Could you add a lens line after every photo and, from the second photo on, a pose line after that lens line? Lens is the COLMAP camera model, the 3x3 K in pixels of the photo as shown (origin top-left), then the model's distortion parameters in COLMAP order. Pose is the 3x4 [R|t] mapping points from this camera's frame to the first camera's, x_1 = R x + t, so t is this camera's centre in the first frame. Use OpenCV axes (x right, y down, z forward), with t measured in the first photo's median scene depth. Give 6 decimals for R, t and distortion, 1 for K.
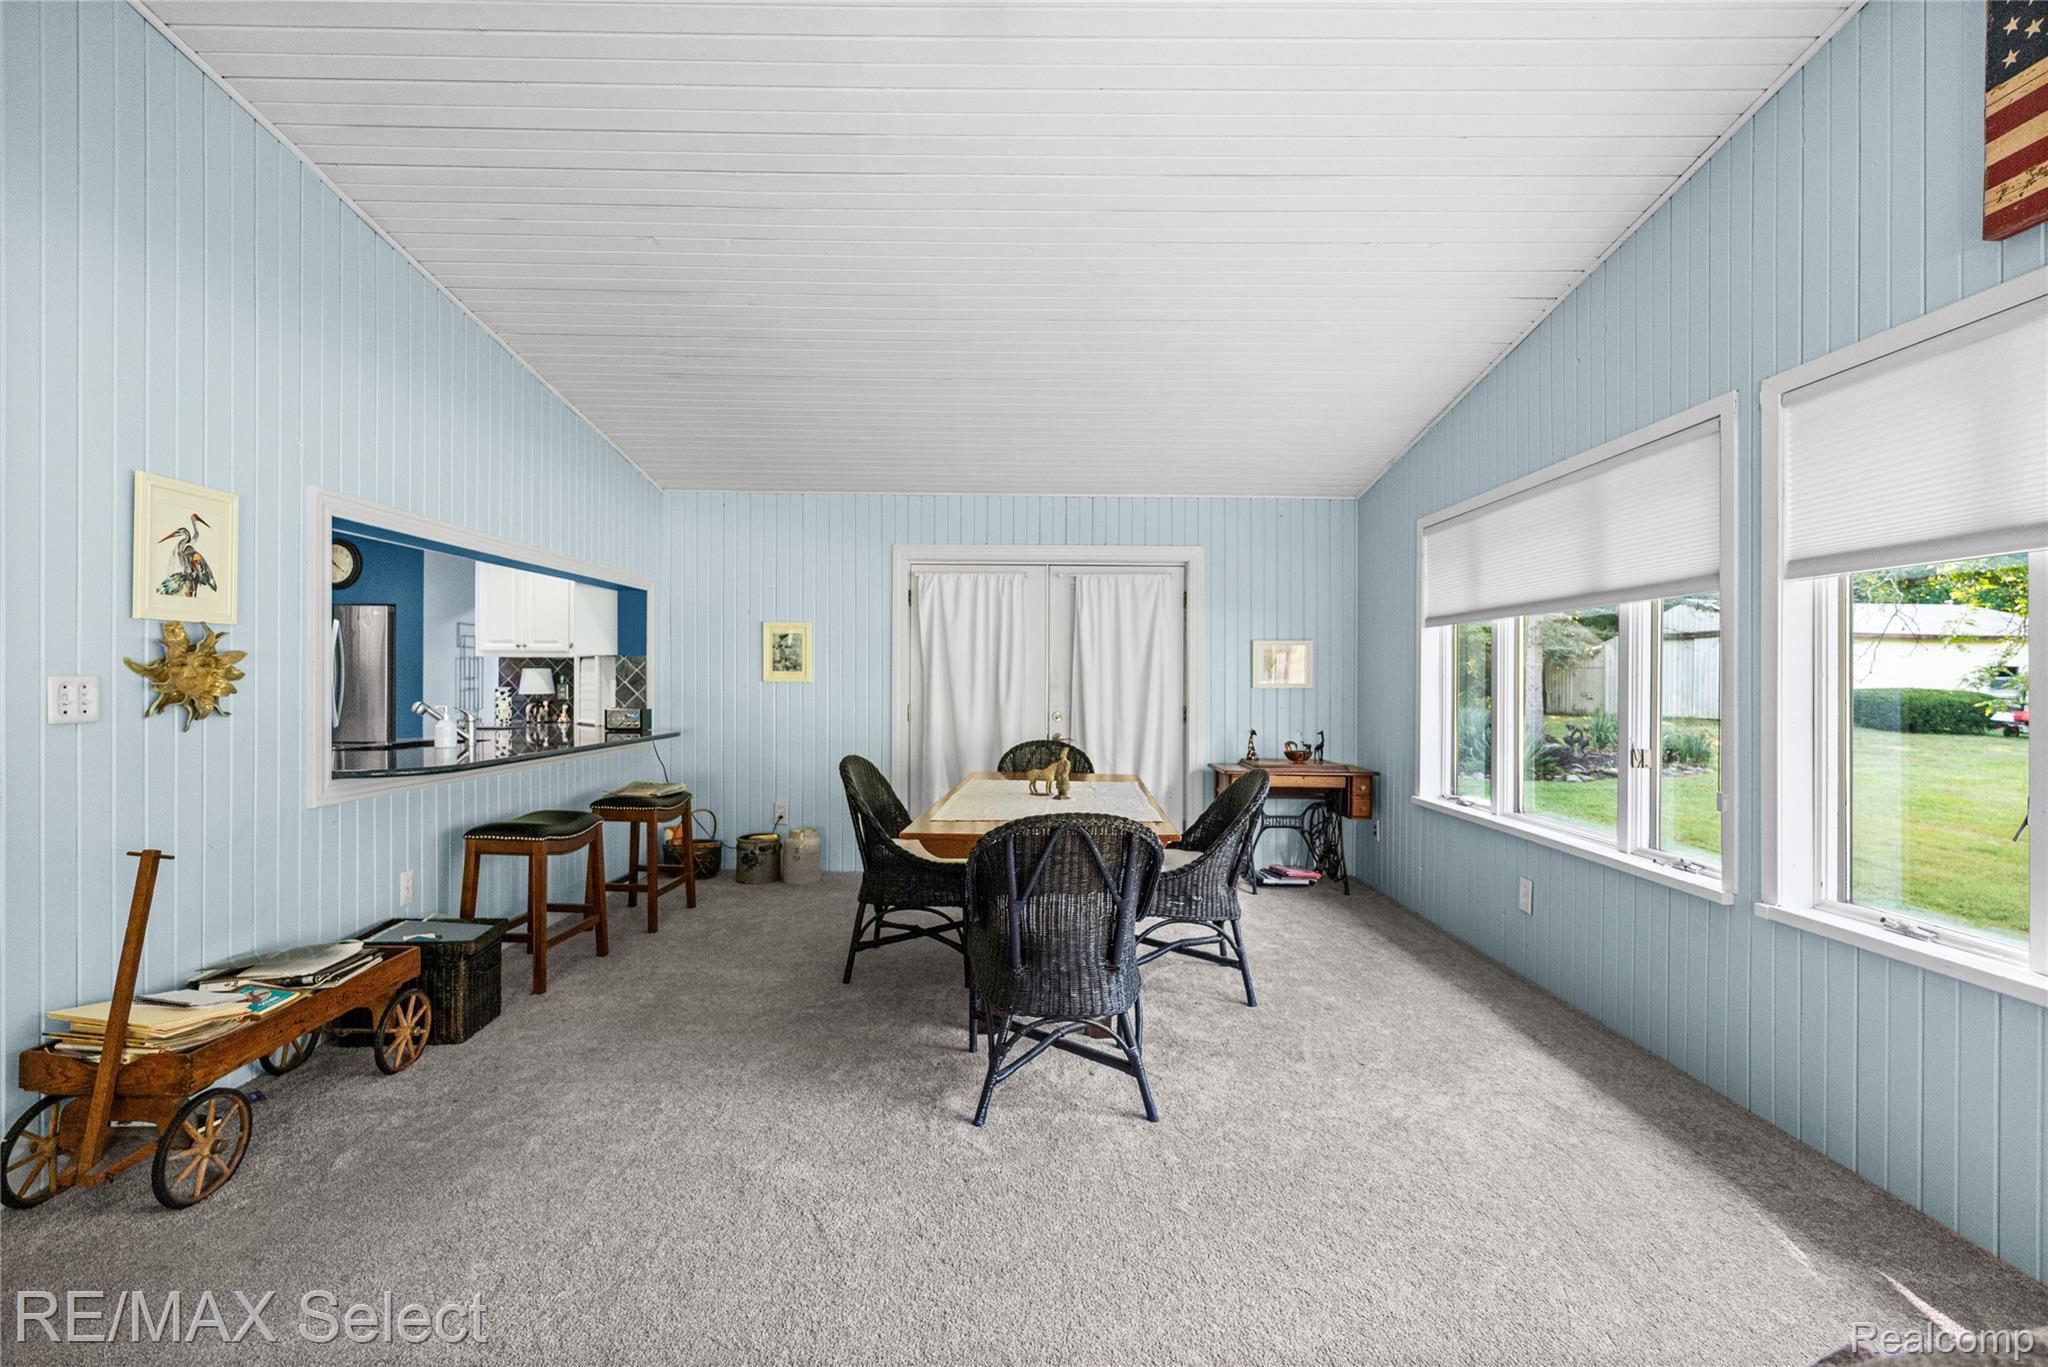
lens RADIAL K [[917.1, 0, 1015.5], [0, 917.1, 682.4], [0, 0, 1]] dist [-0.005372, 0.000281]
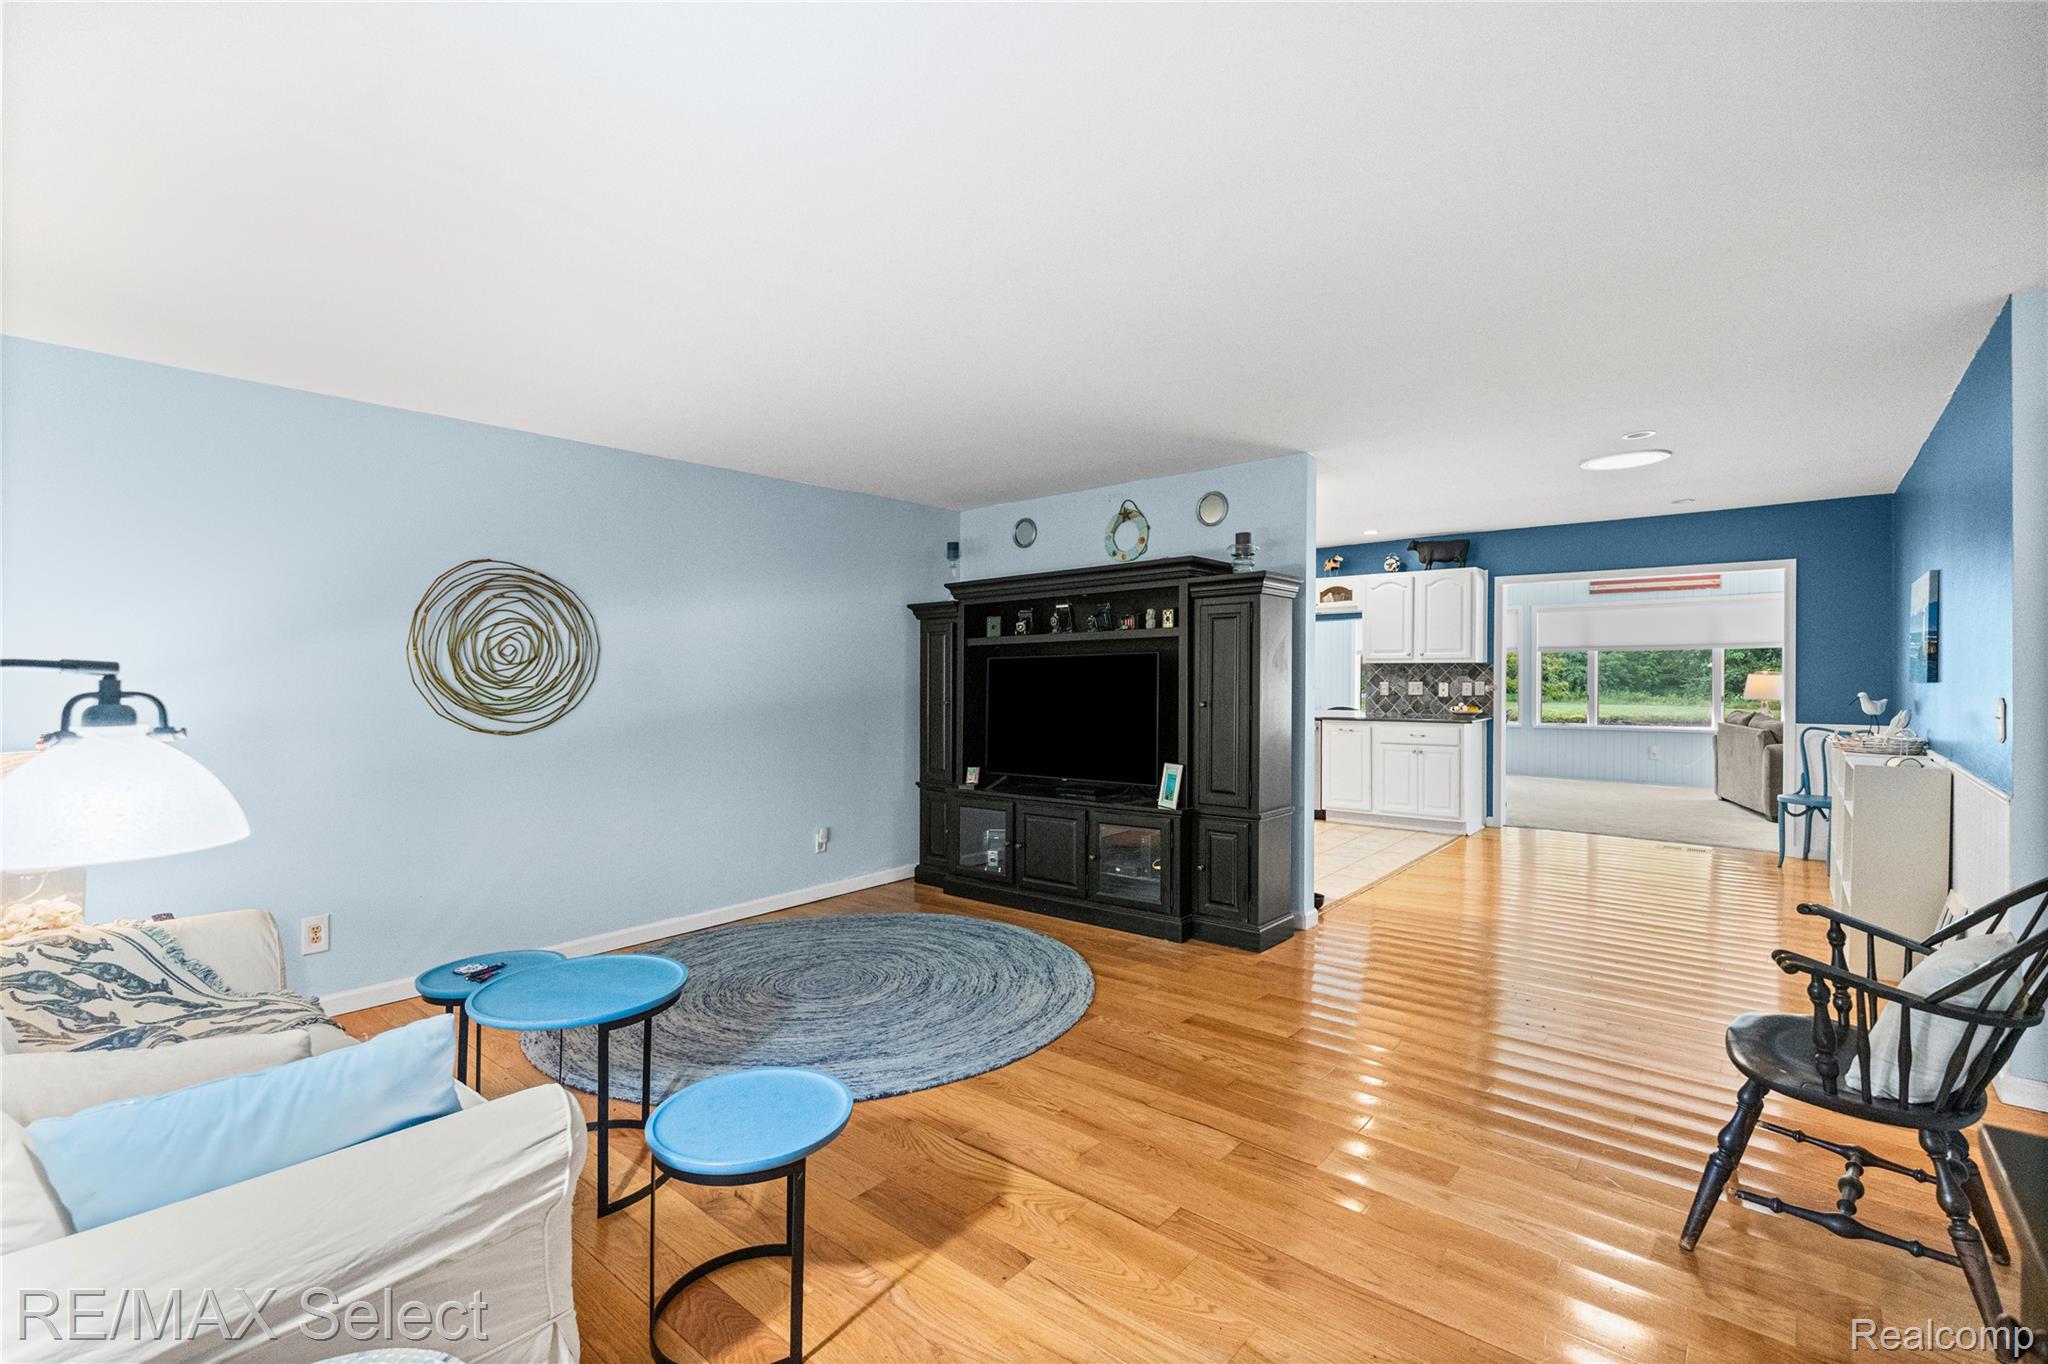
lens RADIAL K [[917.1, 0, 1014.1], [0, 917.1, 688.9], [0, 0, 1]] dist [-0.005372, 0.000281]
pose [[0.634259, -0.024612, 0.772729, -1.955554], [0.012230, 0.999687, 0.021802, -0.025061], [-0.773024, -0.004378, 0.634362, 0.057455]]
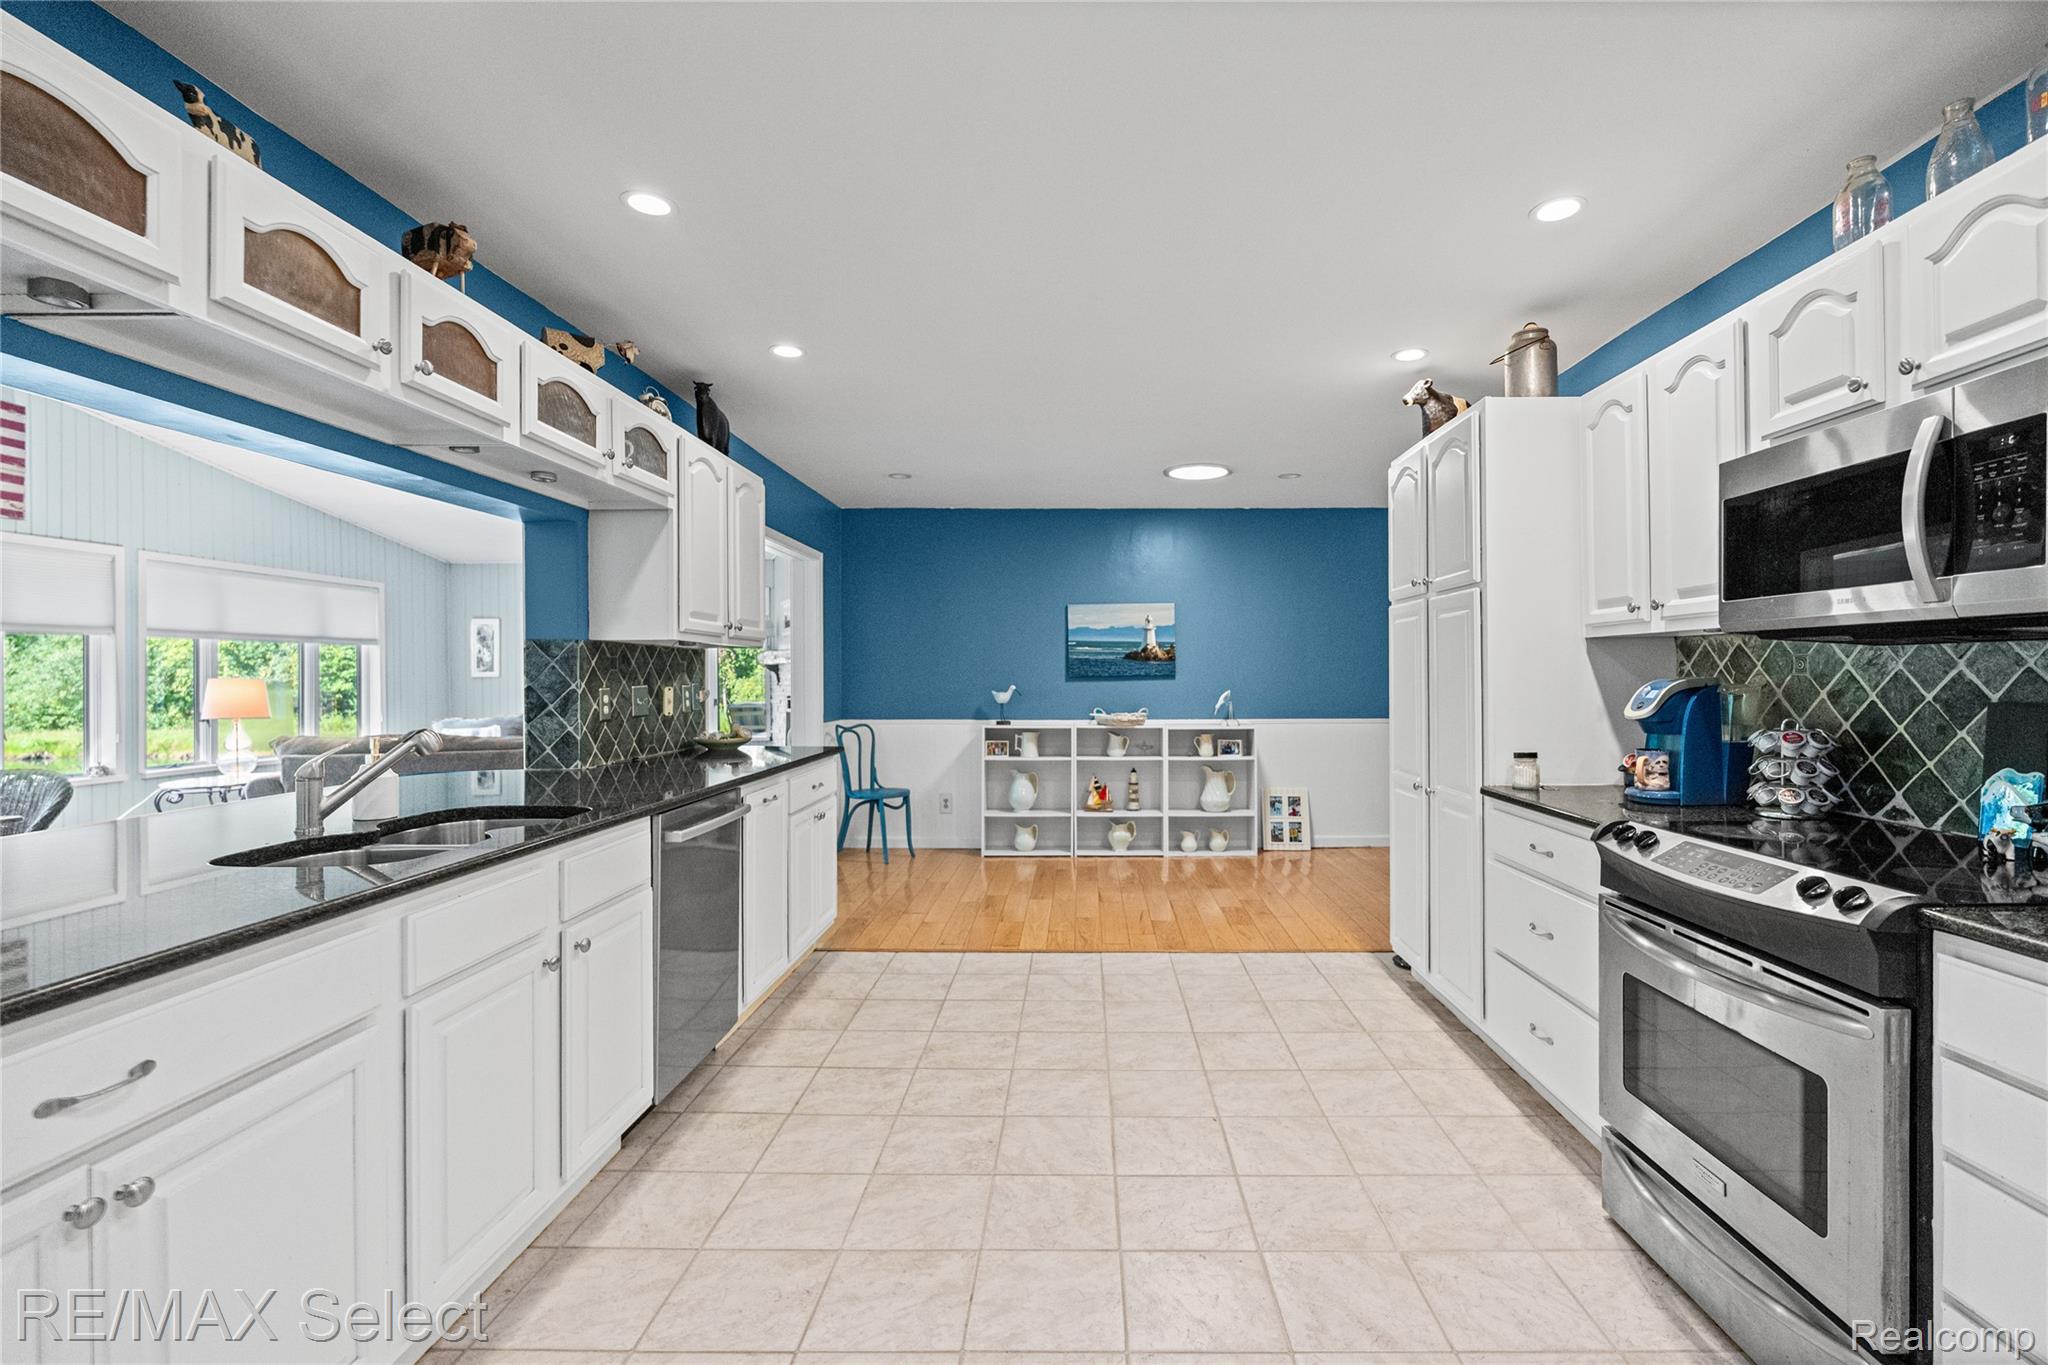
lens RADIAL K [[917.1, 0, 1095.5], [0, 917.1, 676.0], [0, 0, 1]] dist [-0.005372, 0.000281]
pose [[-0.999560, -0.001418, -0.029613, -0.754041], [-0.001576, 0.999985, 0.005309, -0.008113], [0.029605, 0.005354, -0.999547, 1.139553]]
